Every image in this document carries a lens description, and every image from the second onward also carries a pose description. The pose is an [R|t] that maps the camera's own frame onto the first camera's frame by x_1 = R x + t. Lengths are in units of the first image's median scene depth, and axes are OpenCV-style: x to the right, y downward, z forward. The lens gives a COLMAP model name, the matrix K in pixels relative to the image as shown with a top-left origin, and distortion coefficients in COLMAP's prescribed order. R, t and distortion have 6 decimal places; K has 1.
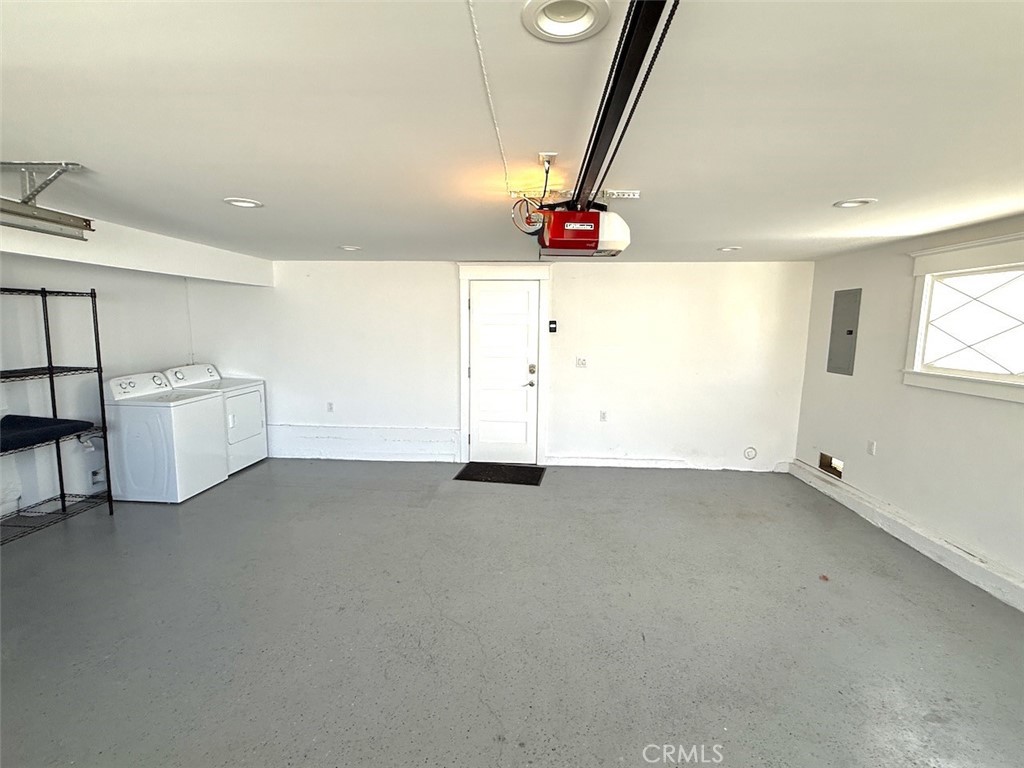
lens RADIAL K [[498.3, 0, 510.1], [0, 498.3, 386.7], [0, 0, 1]] dist [-0.006270, 0.000938]
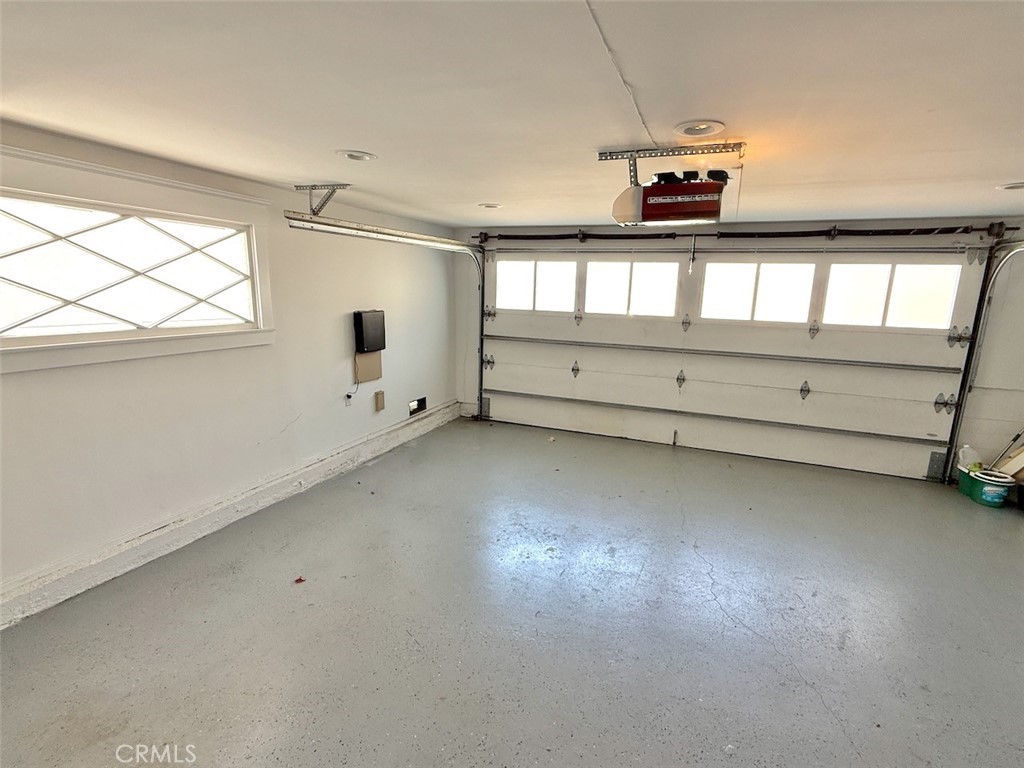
lens RADIAL K [[498.3, 0, 511.9], [0, 498.3, 388.9], [0, 0, 1]] dist [-0.006270, 0.000938]
pose [[-0.939401, -0.098148, 0.328471, 0.036881], [0.010458, 0.949491, 0.313621, -0.193030], [-0.342661, 0.298051, -0.890926, 1.544056]]
